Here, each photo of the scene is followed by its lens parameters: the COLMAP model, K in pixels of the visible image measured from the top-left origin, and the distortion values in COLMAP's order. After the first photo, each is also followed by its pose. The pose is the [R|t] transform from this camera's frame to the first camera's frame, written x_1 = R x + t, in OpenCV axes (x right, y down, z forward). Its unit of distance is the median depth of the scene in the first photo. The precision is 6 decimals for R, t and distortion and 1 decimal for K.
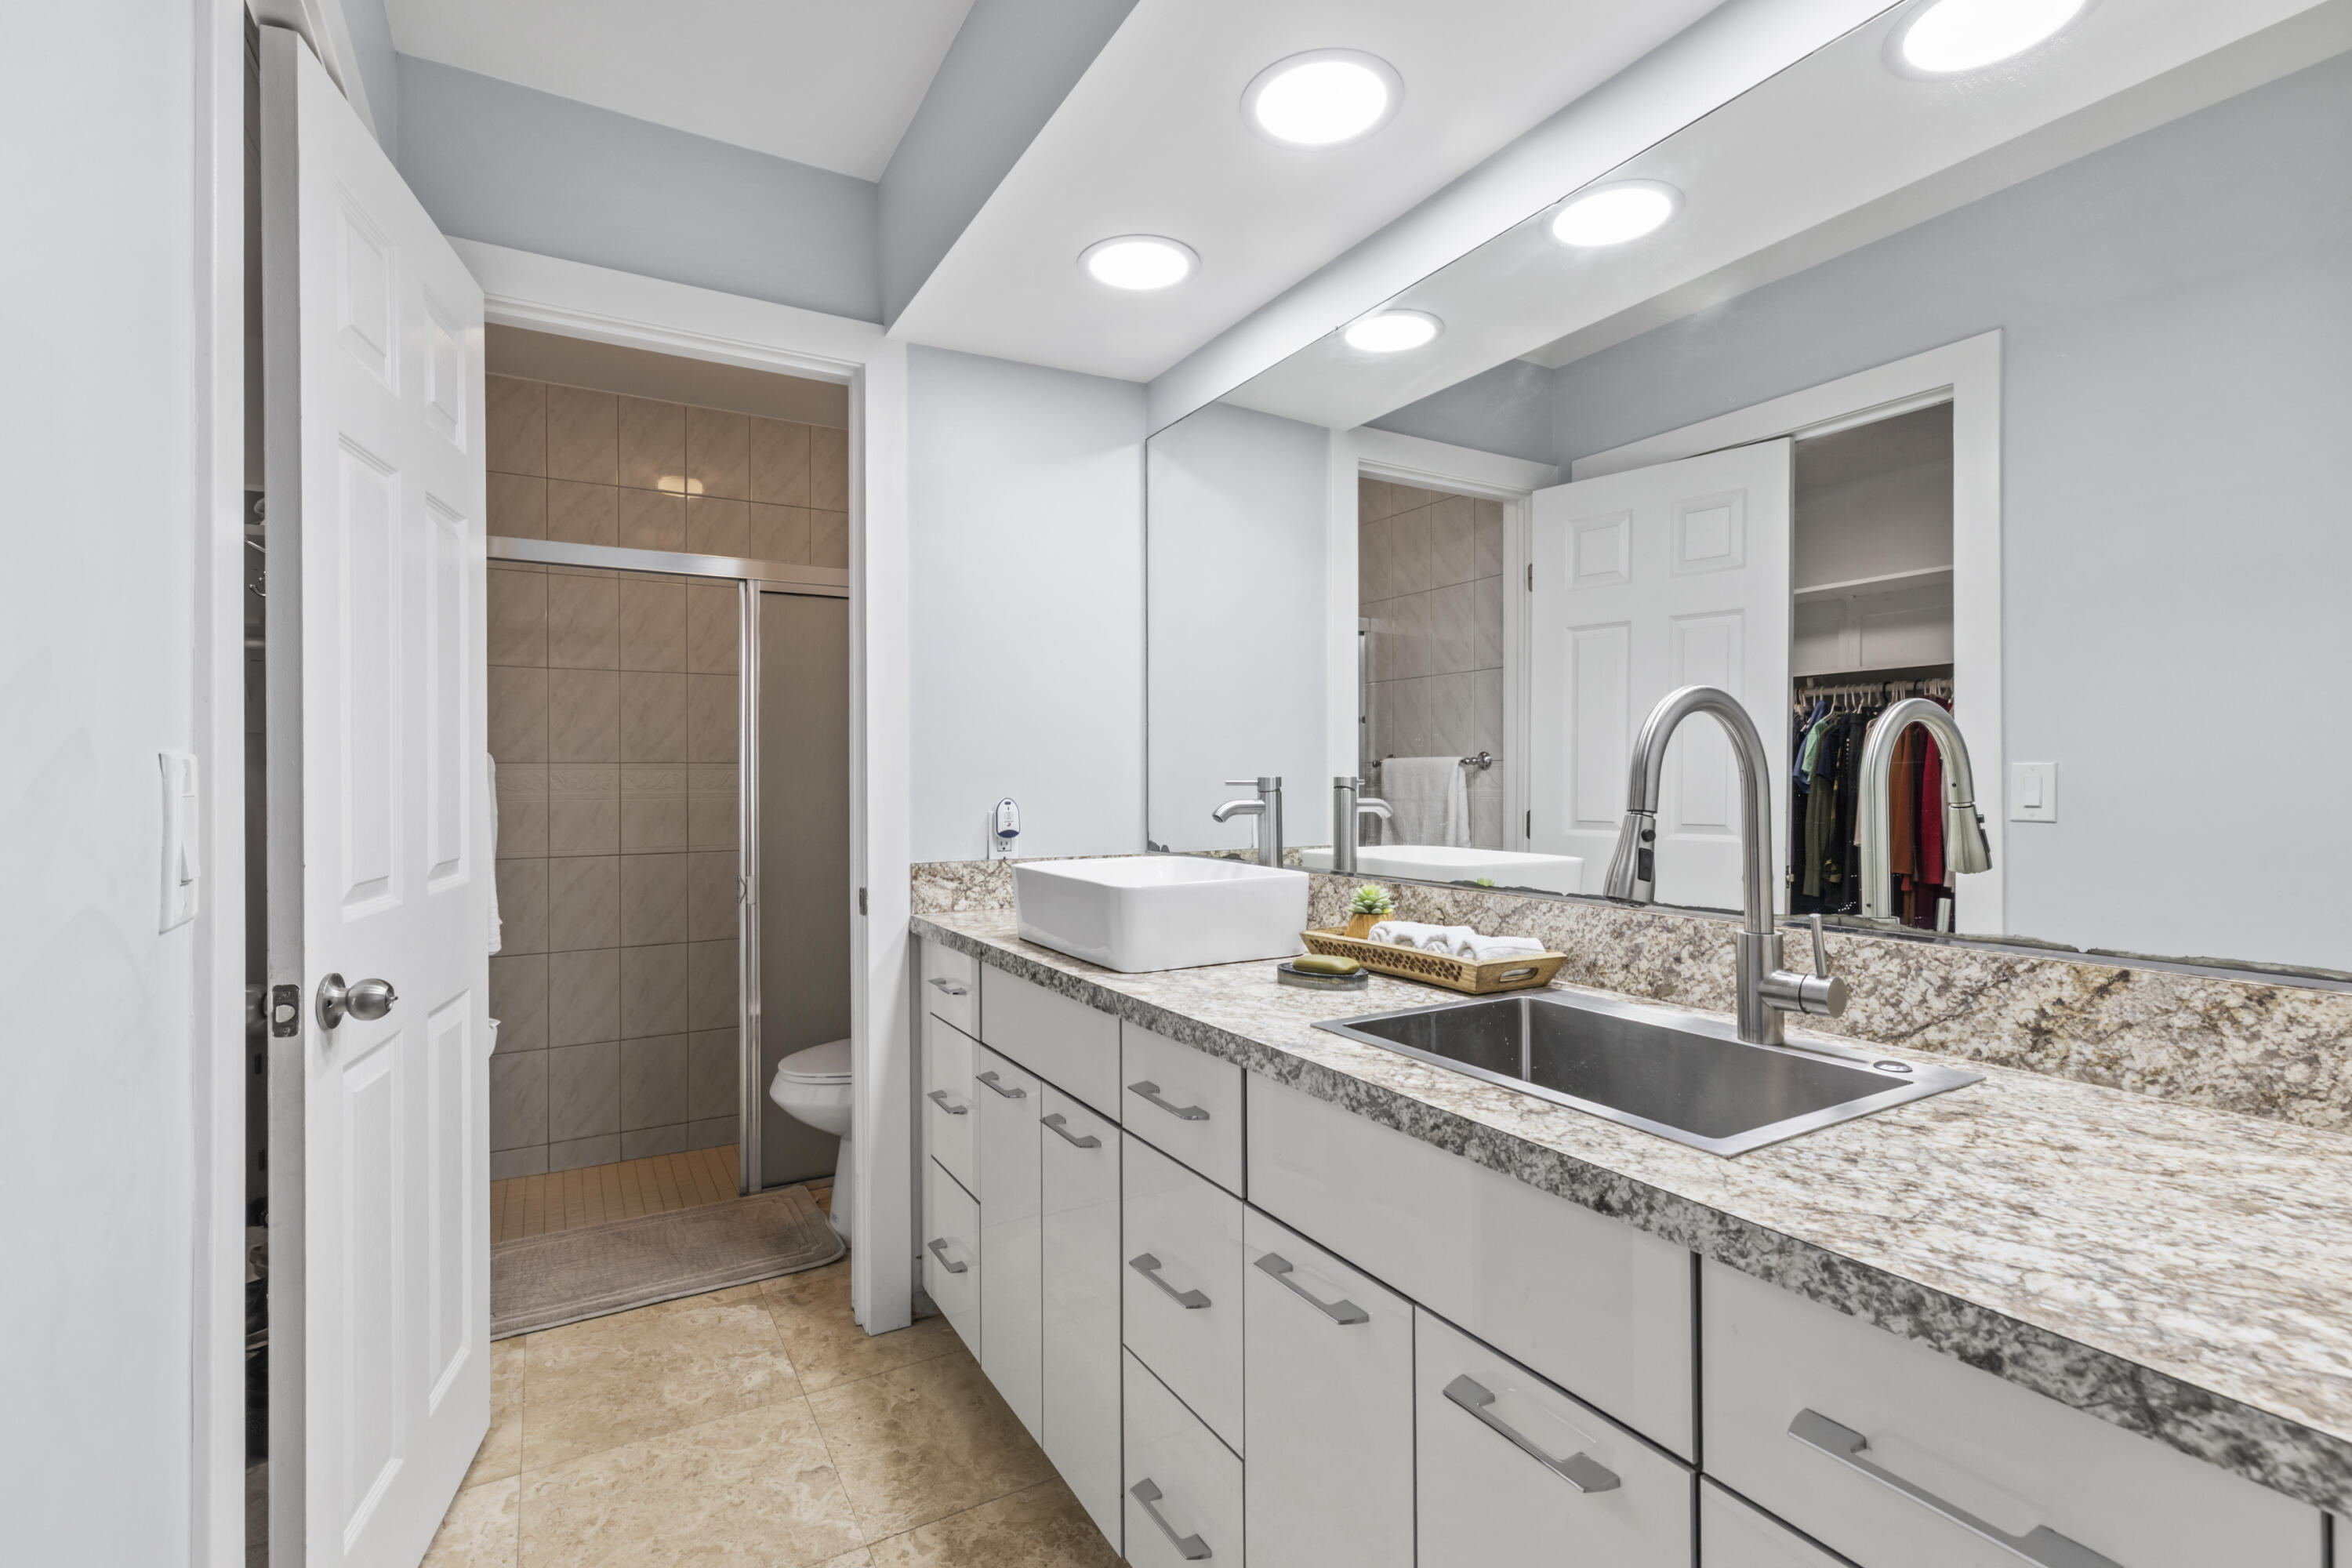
lens RADIAL K [[1091.7, 0, 1174.7], [0, 1091.7, 782.9], [0, 0, 1]] dist [0.005097, -0.000043]
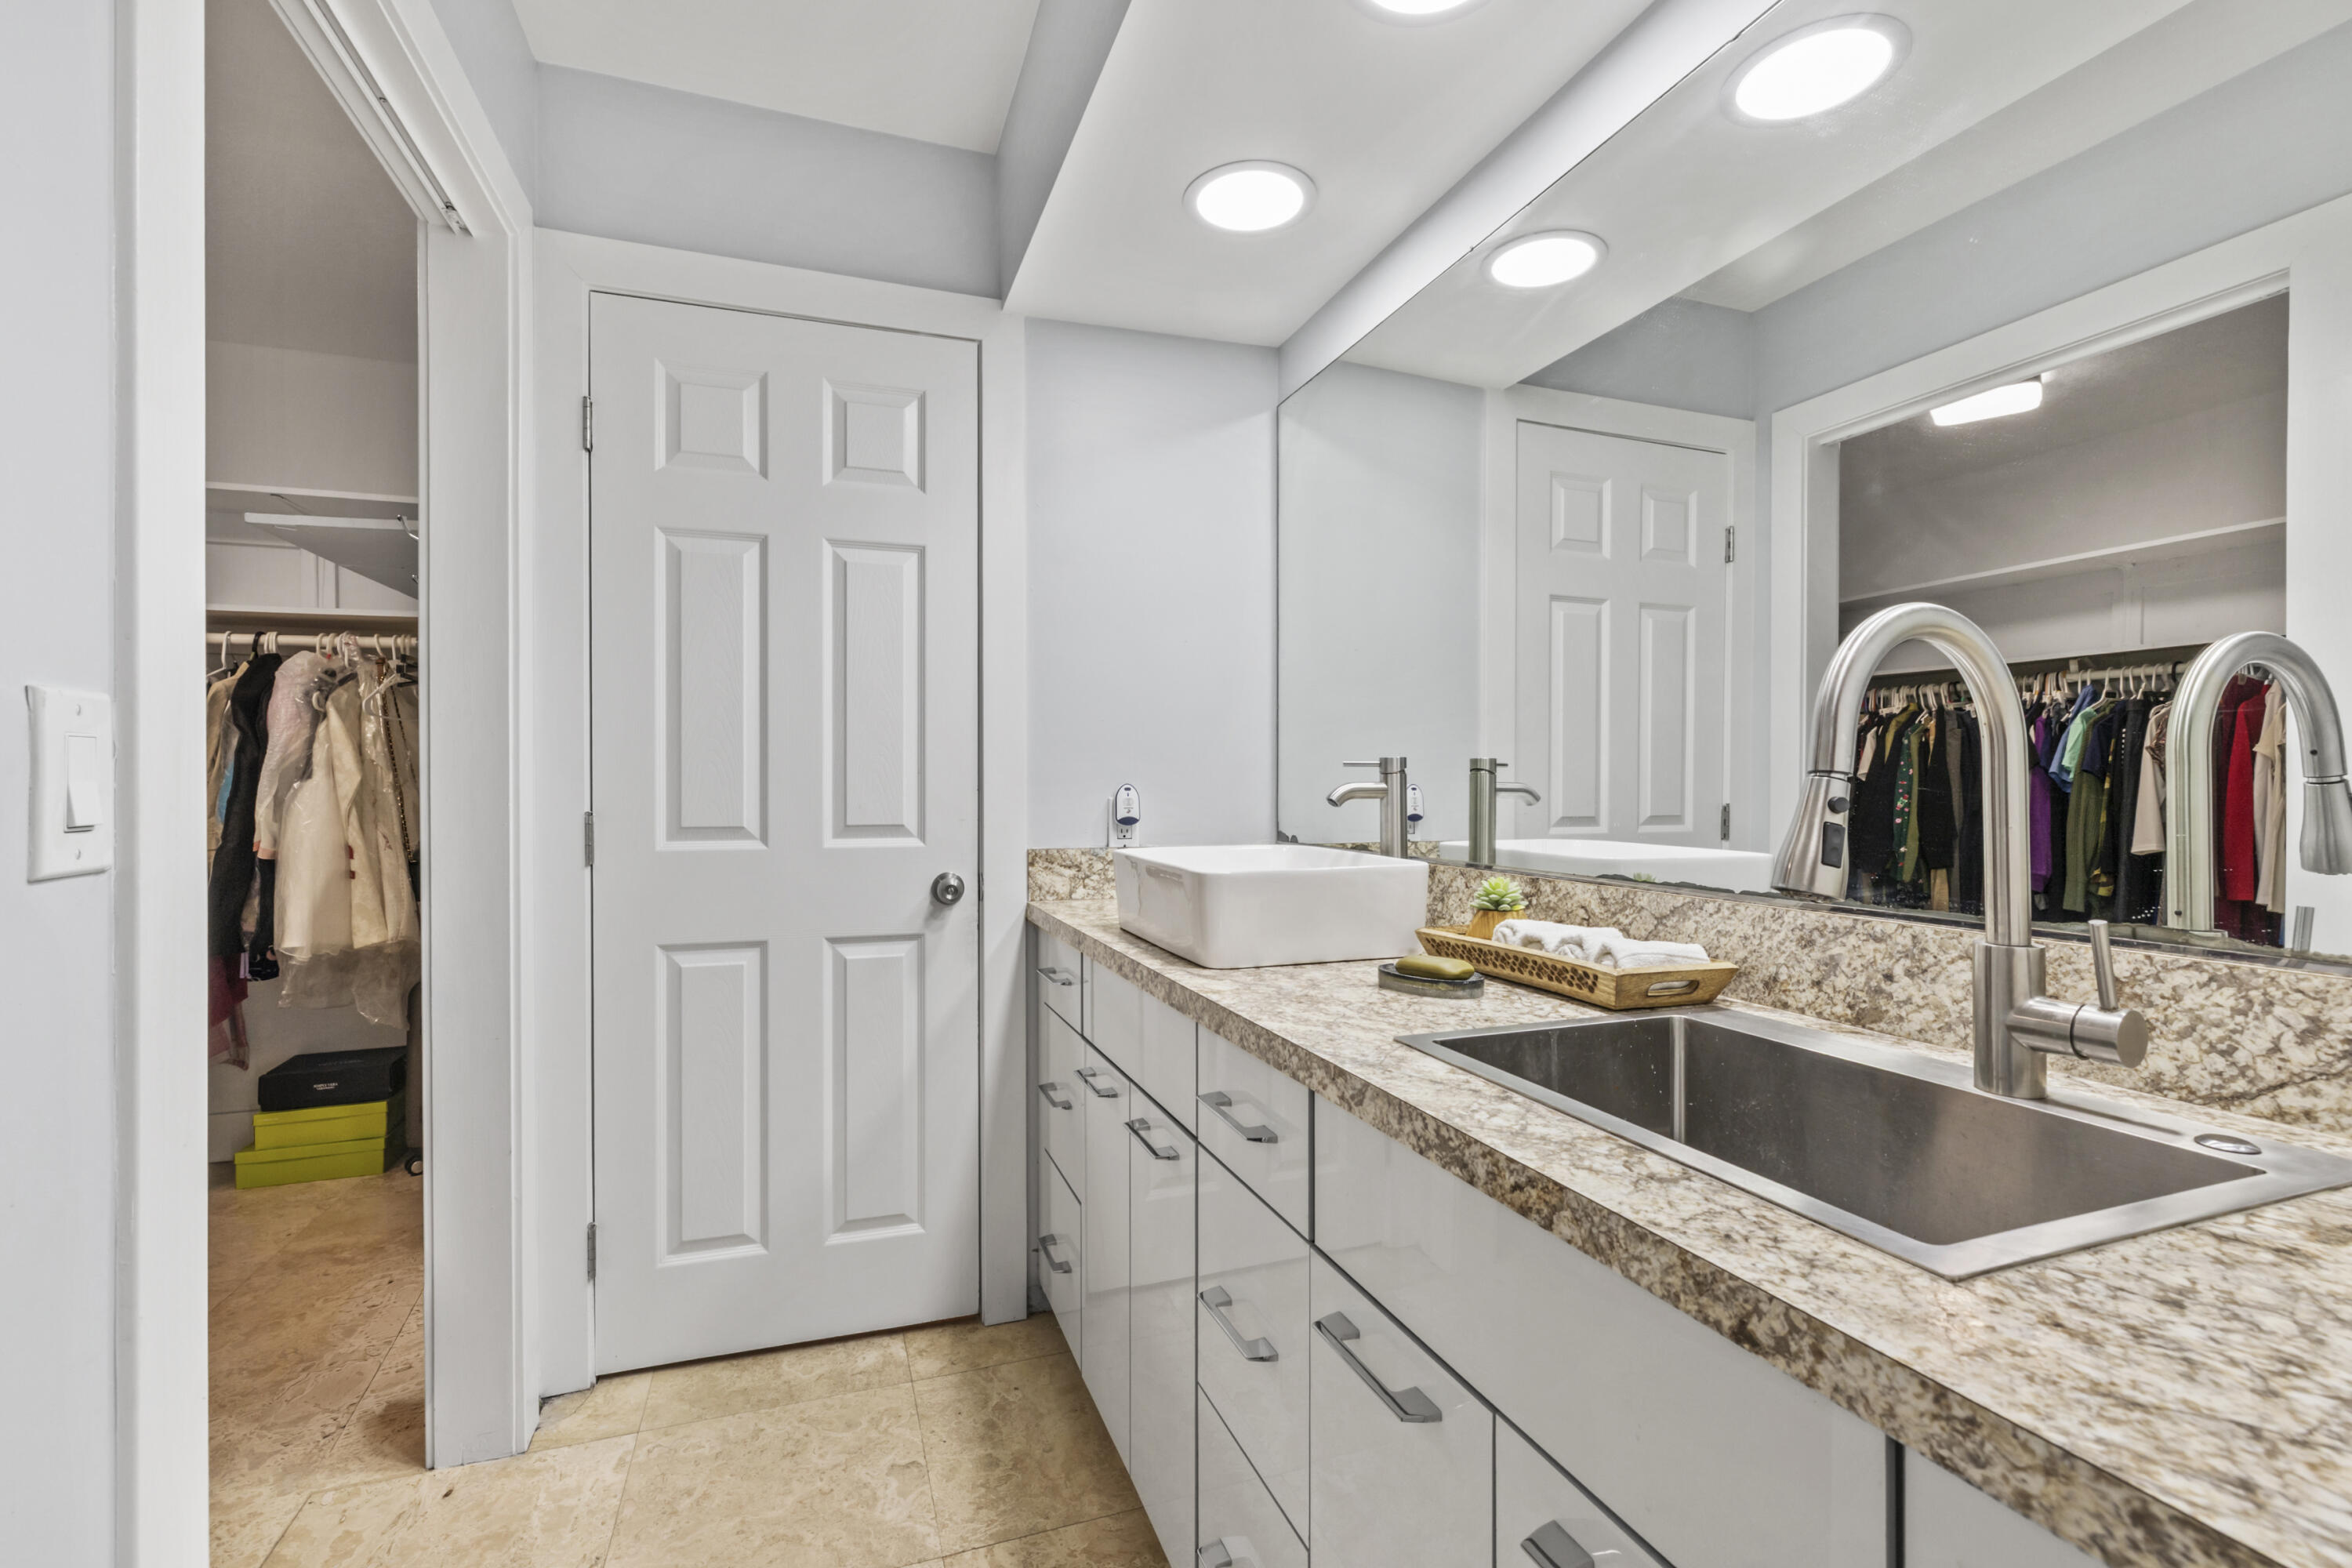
lens RADIAL K [[1040.1, 0, 1170.2], [0, 1040.1, 793.3], [0, 0, 1]] dist [0.000739, 0.001138]
pose [[0.982856, 0.006376, -0.184264, 0.082922], [-0.005423, 0.999969, 0.005675, 0.026175], [0.184294, -0.004578, 0.982860, 0.158616]]
